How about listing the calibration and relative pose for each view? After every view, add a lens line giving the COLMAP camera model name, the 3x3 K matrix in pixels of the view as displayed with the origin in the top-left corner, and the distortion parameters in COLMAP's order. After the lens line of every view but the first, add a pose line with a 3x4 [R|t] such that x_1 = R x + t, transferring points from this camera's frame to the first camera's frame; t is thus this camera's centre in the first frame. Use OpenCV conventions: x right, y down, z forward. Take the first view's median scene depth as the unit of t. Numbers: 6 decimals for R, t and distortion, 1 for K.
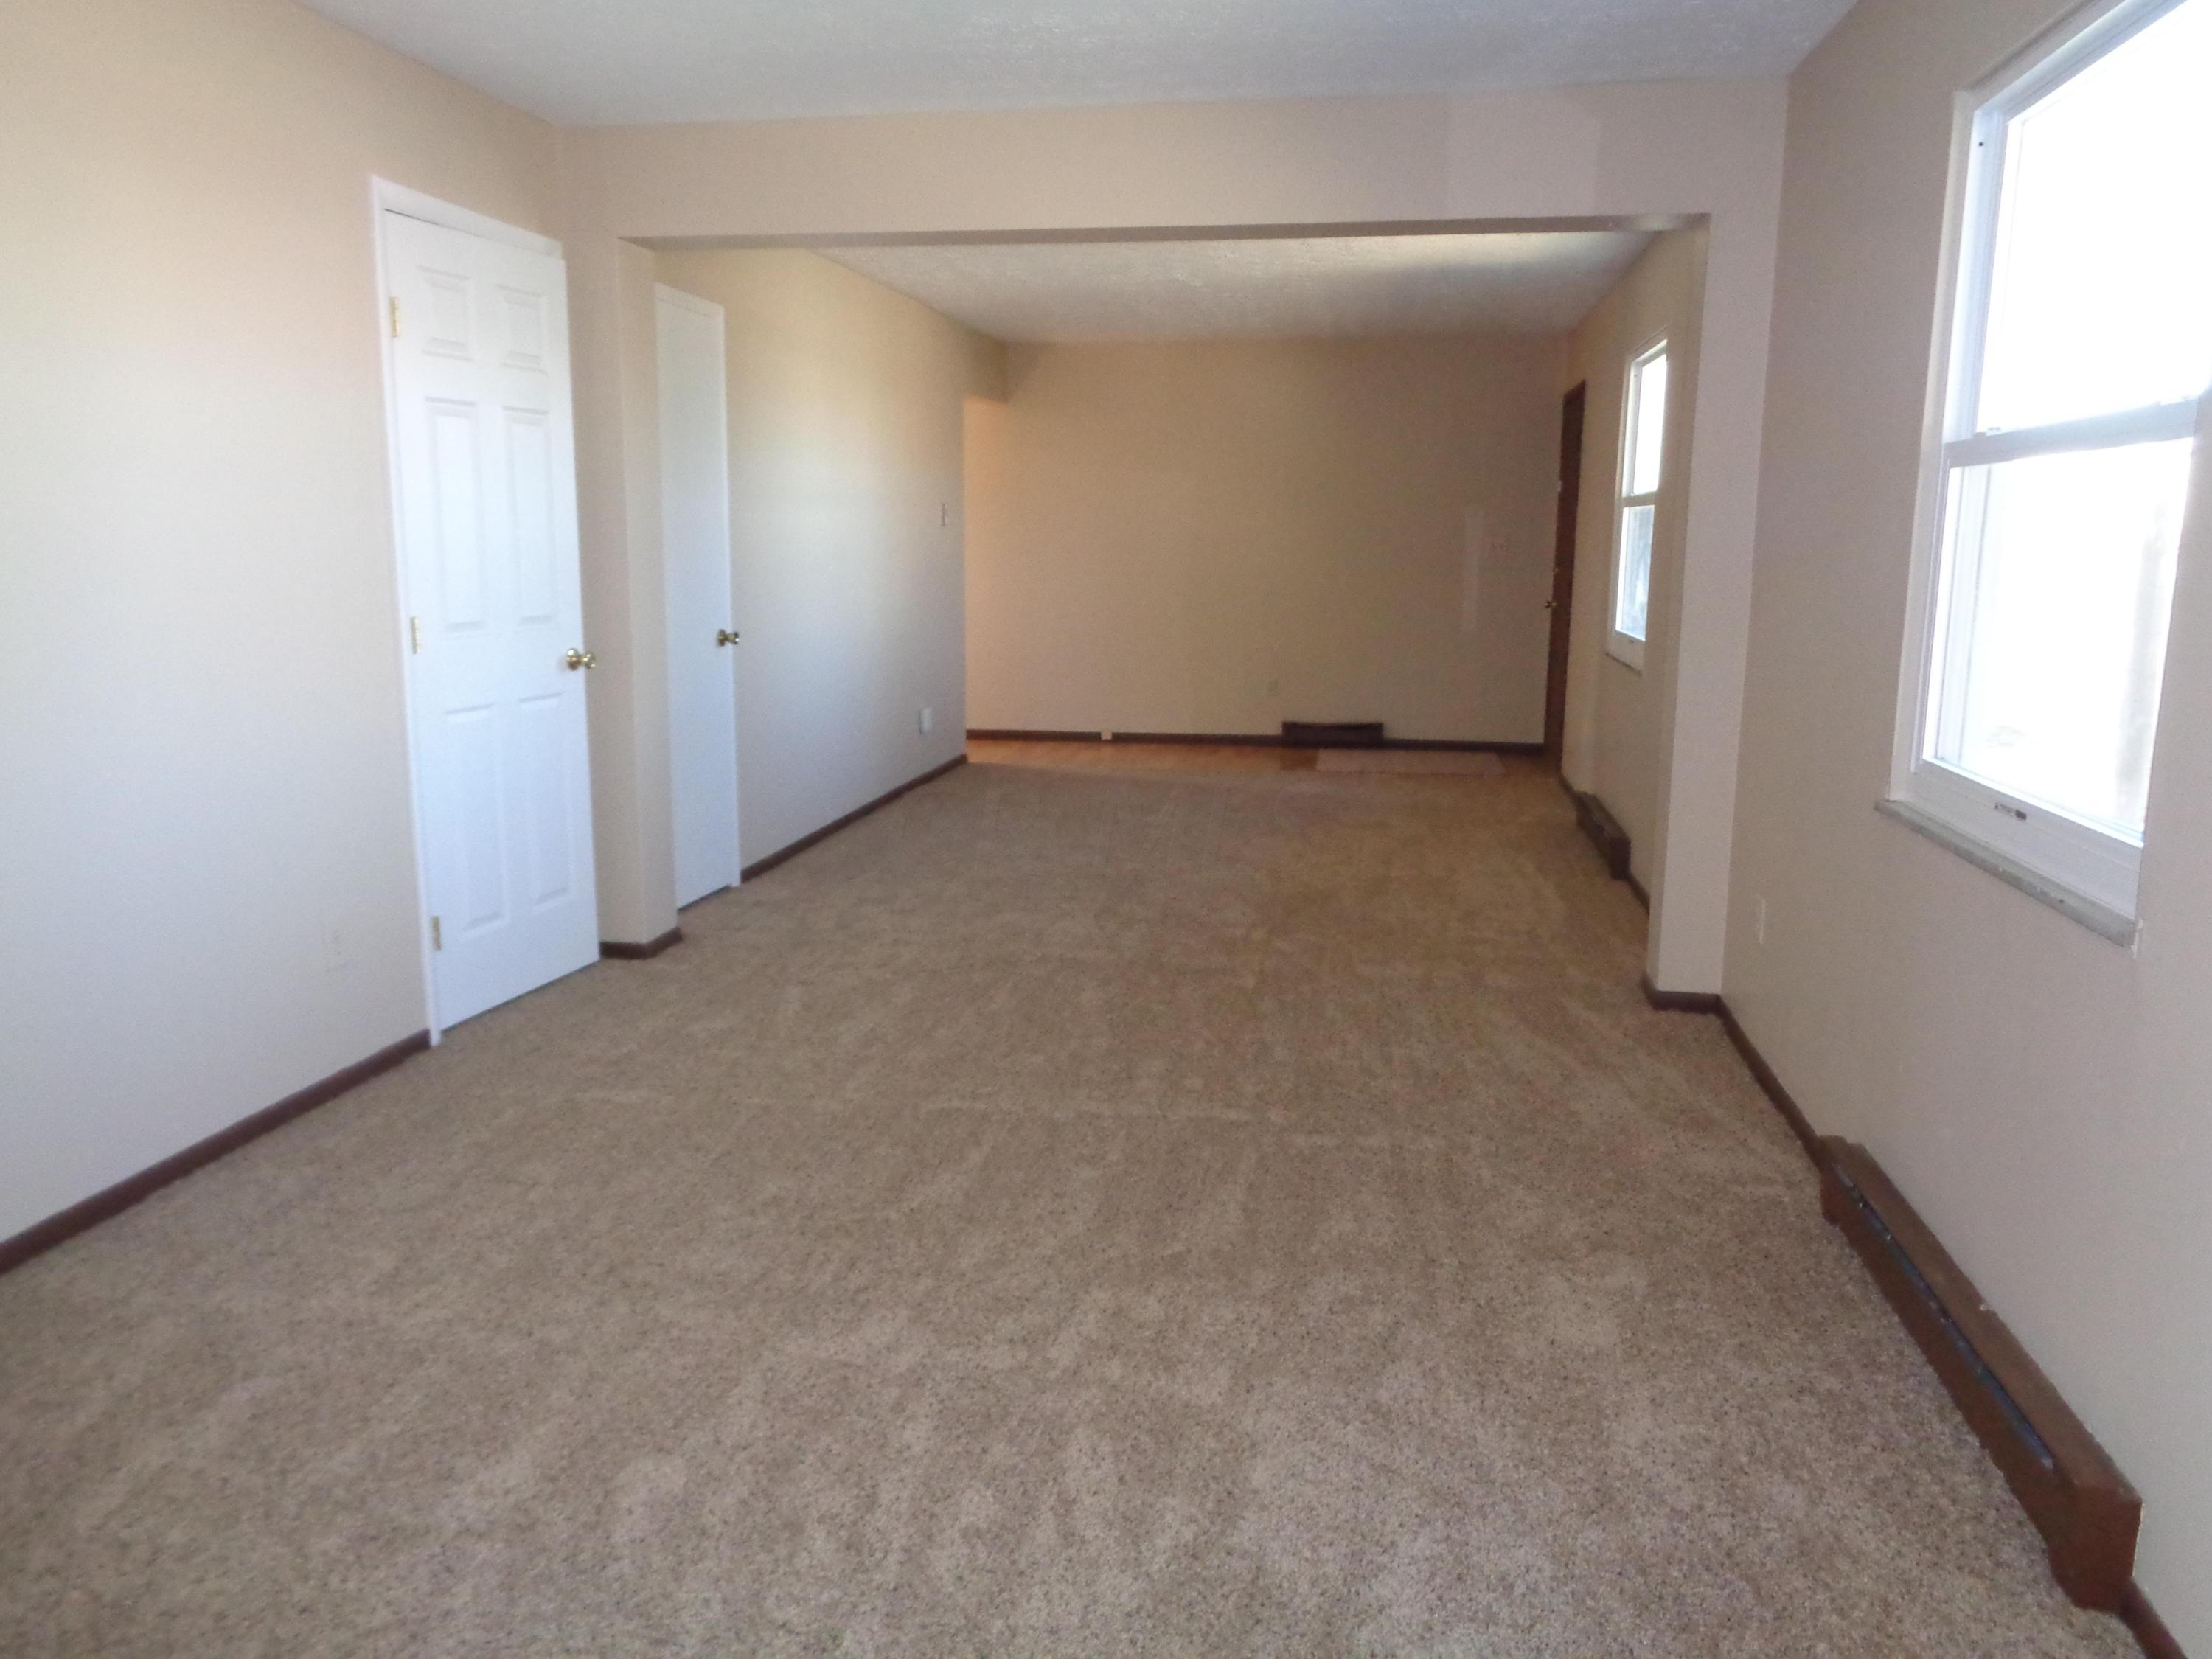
lens RADIAL K [[1697.1, 0, 1095.2], [0, 1697.1, 830.7], [0, 0, 1]] dist [0.032543, 0.029254]
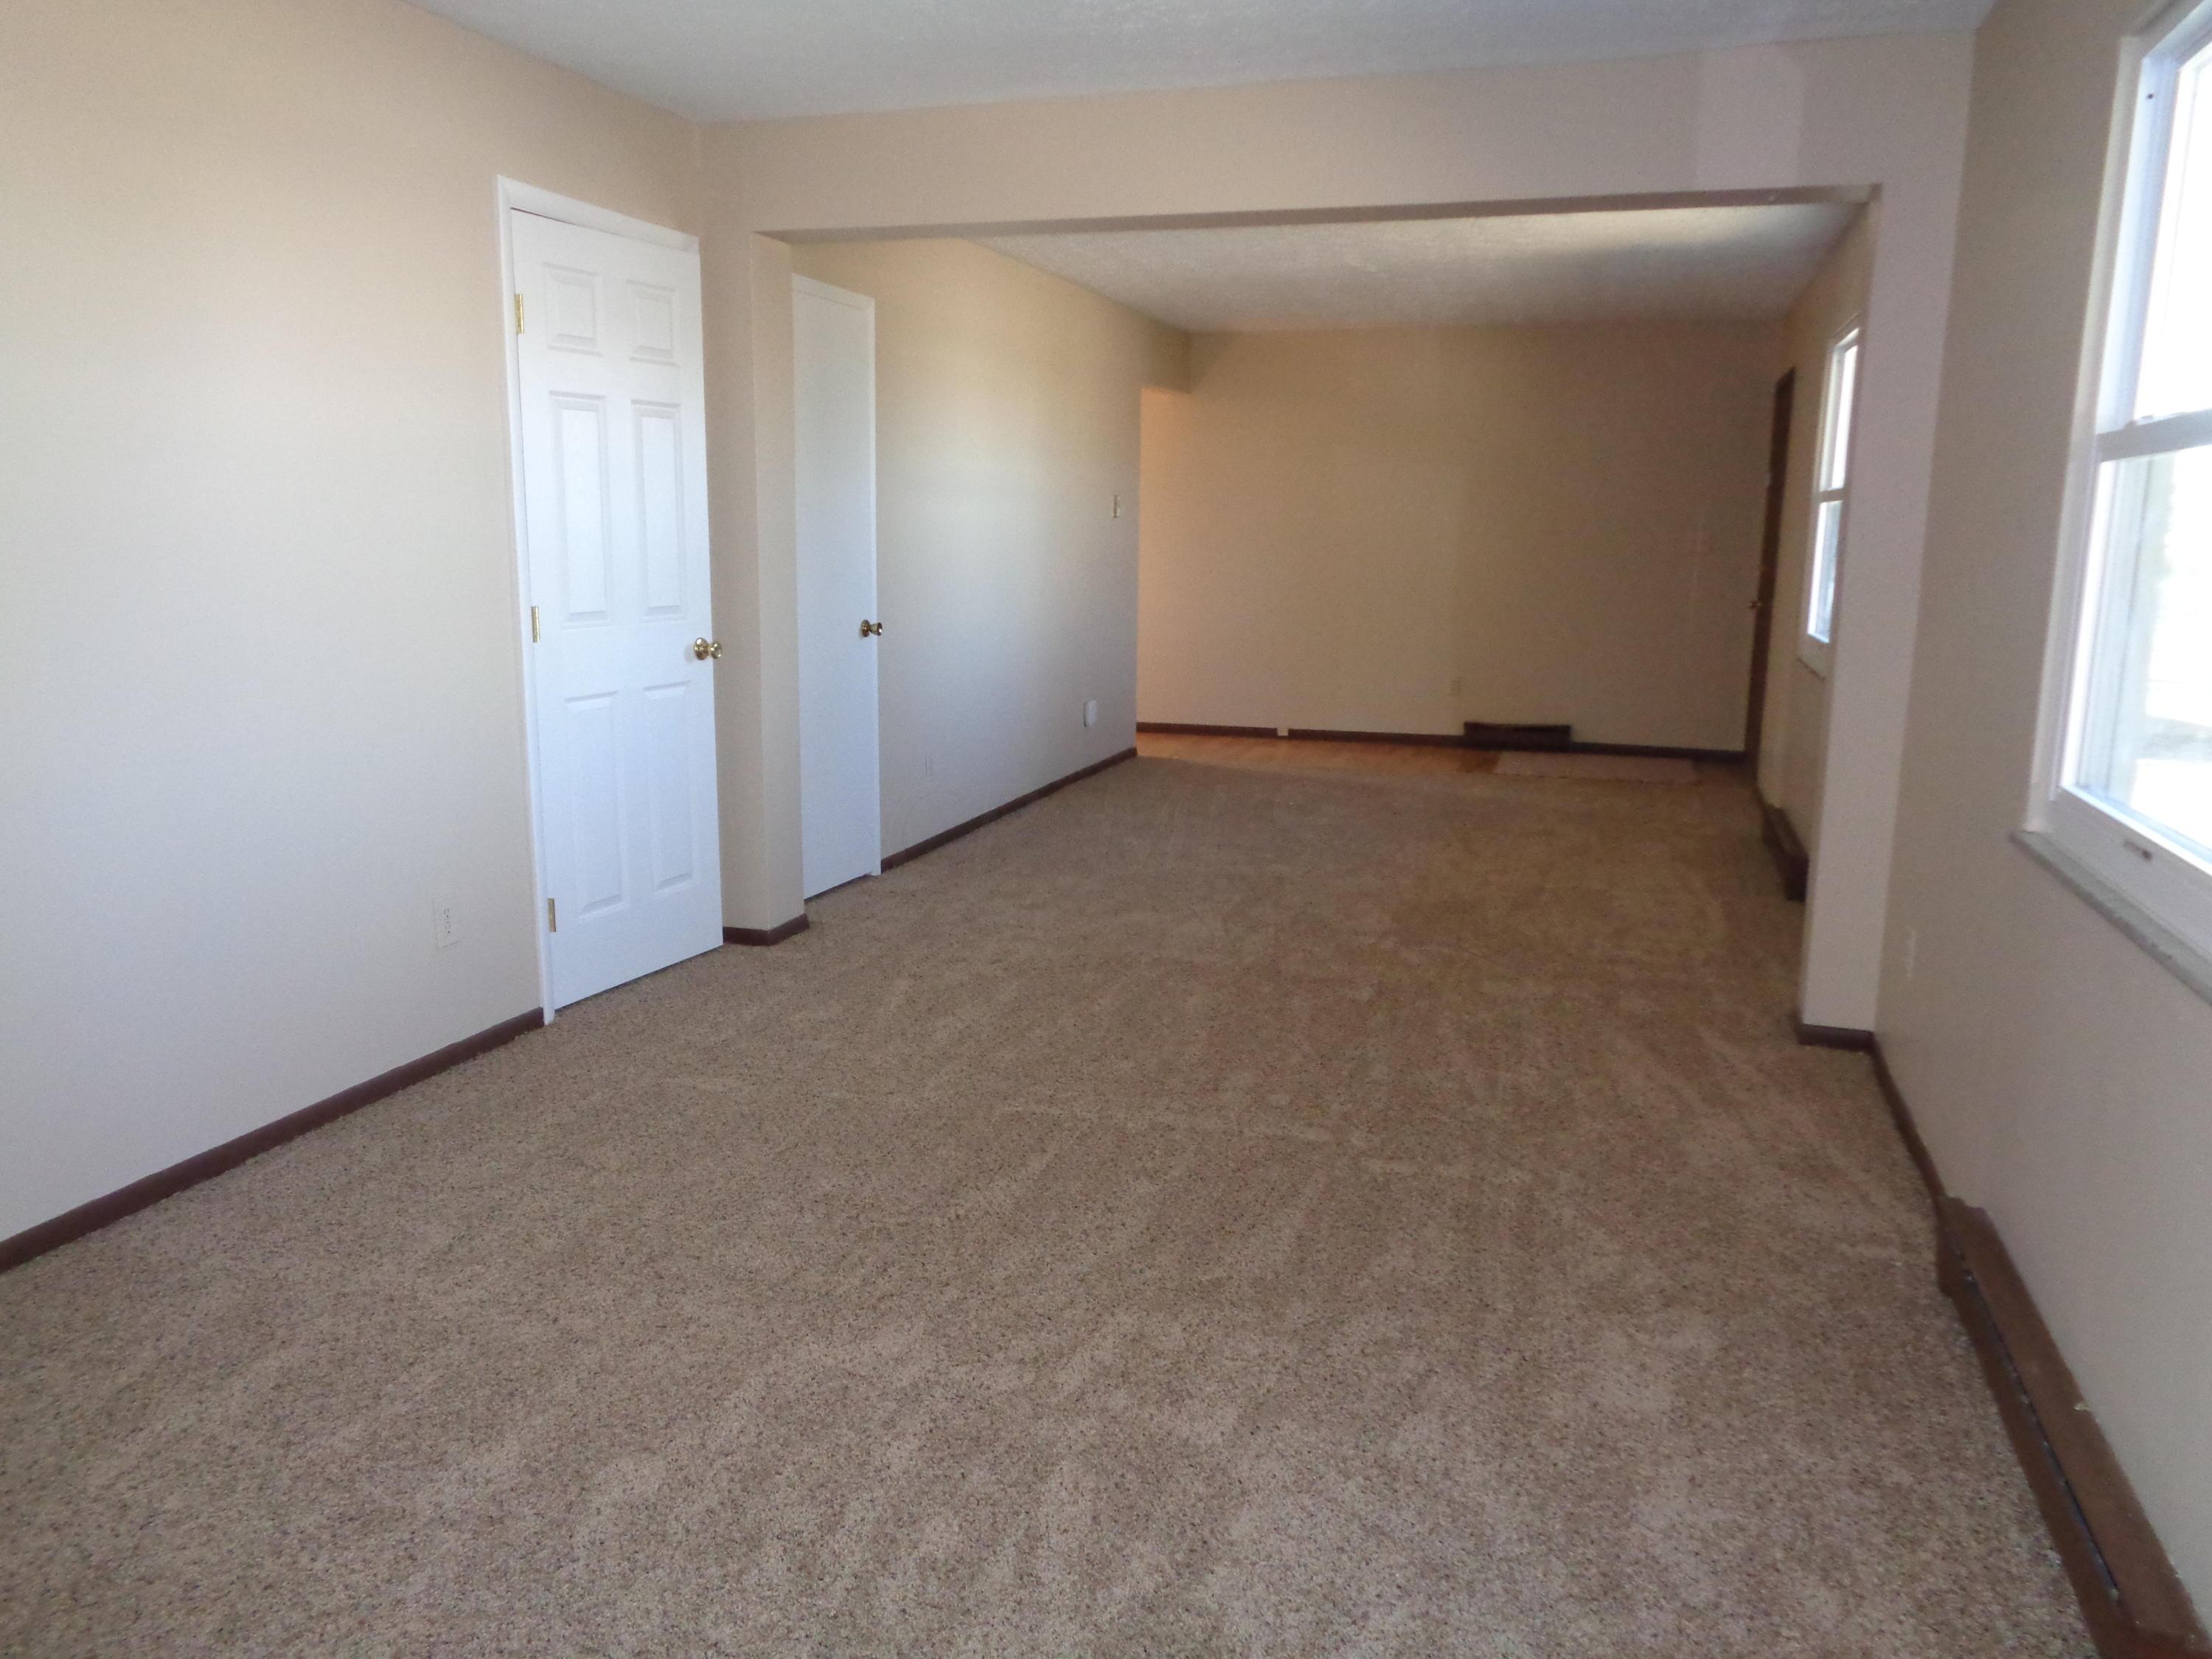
lens RADIAL K [[1697.1, 0, 1104.9], [0, 1697.1, 827.3], [0, 0, 1]] dist [0.032543, 0.029254]
pose [[0.990794, 0.029117, -0.132213, 0.100561], [-0.028590, 0.999574, 0.005882, -0.010212], [0.132328, -0.002048, 0.991204, 0.038212]]
